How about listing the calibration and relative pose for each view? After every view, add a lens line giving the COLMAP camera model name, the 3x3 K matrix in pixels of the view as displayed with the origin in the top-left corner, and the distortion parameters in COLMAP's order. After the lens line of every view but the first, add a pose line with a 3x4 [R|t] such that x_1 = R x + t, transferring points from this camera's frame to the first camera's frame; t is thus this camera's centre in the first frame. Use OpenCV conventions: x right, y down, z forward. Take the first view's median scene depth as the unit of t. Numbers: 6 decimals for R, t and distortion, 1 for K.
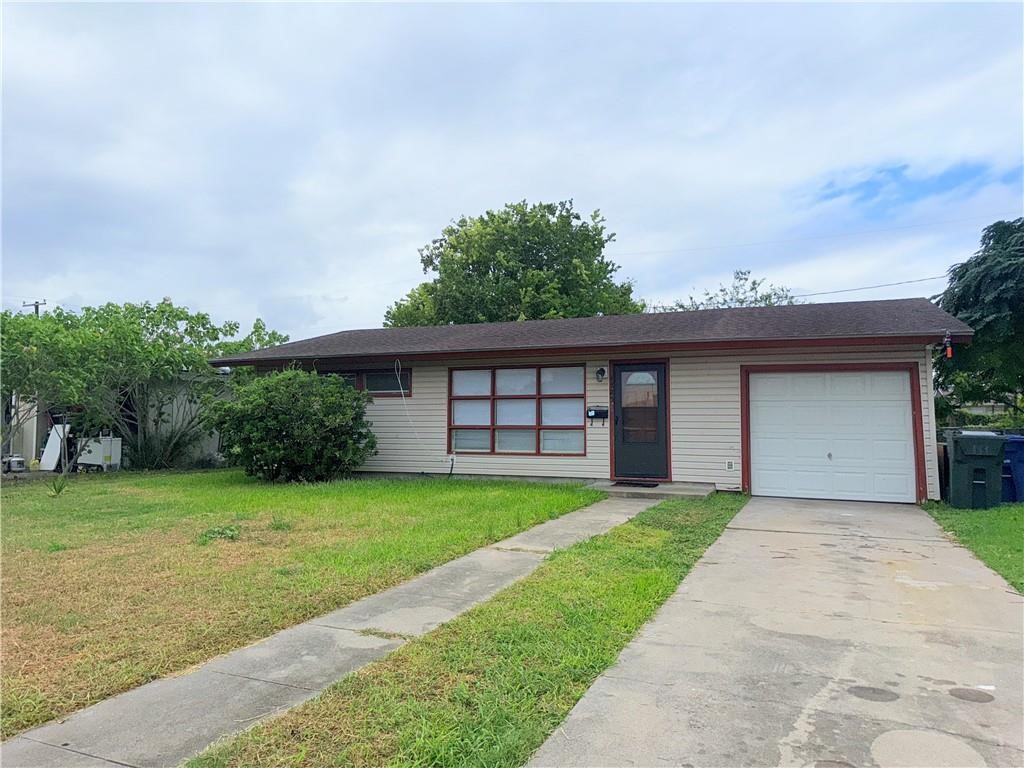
lens RADIAL K [[715.5, 0, 512.0], [0, 715.5, 384.0], [0, 0, 1]] dist [0.095827, -0.132948]
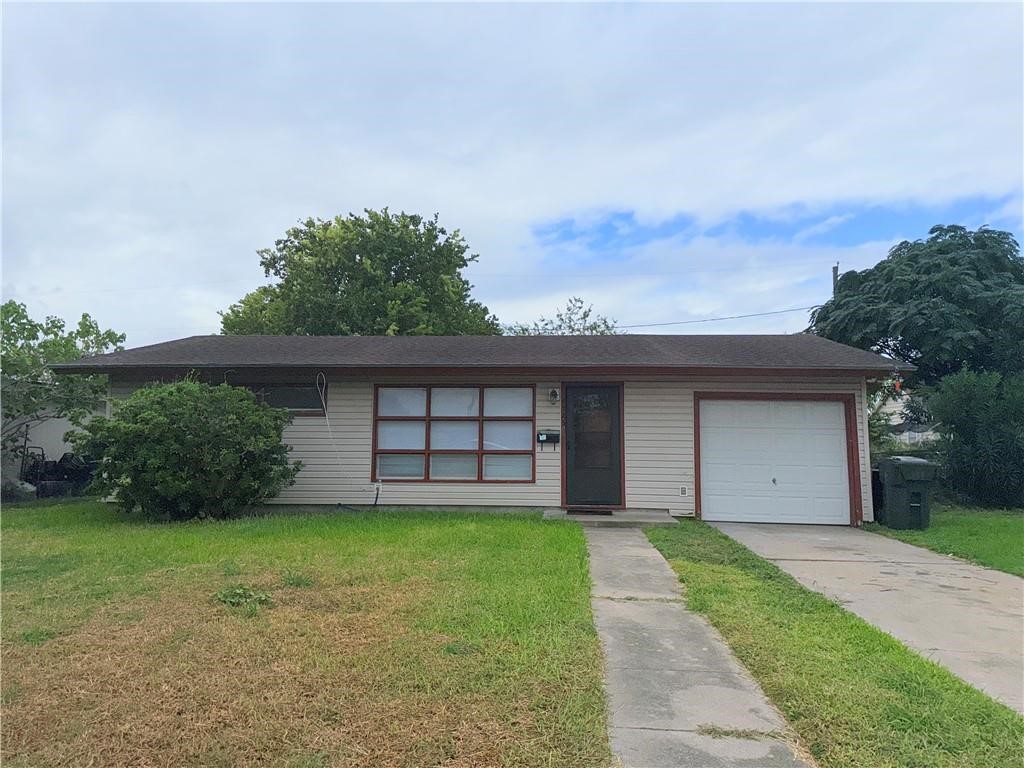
lens RADIAL K [[715.5, 0, 512.0], [0, 715.5, 384.0], [0, 0, 1]] dist [0.095827, -0.132948]
pose [[0.947955, 0.032424, 0.316749, -0.222062], [-0.023564, 0.999218, -0.031764, 0.001316], [-0.317531, 0.022647, 0.947978, 0.111304]]
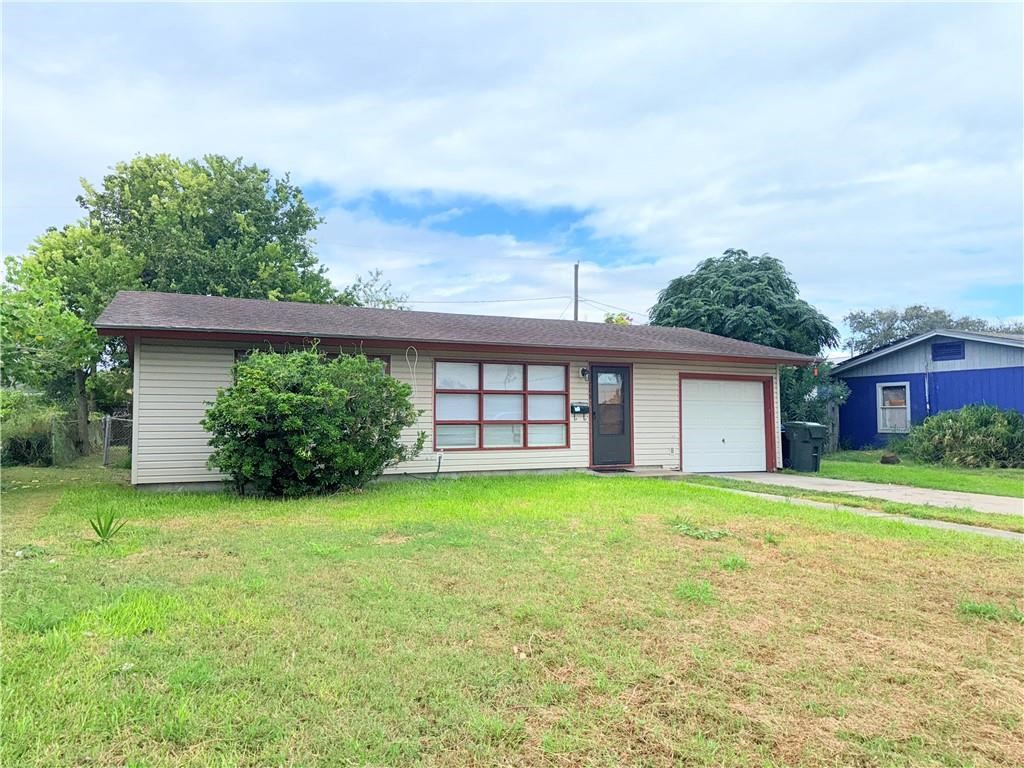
lens RADIAL K [[694.6, 0, 500.9], [0, 694.6, 397.4], [0, 0, 1]] dist [0.102468, 0.000394]
pose [[0.684556, 0.016896, 0.728765, -0.727164], [-0.040441, 0.999072, 0.014824, 0.011474], [-0.727838, -0.039619, 0.684604, 0.341900]]
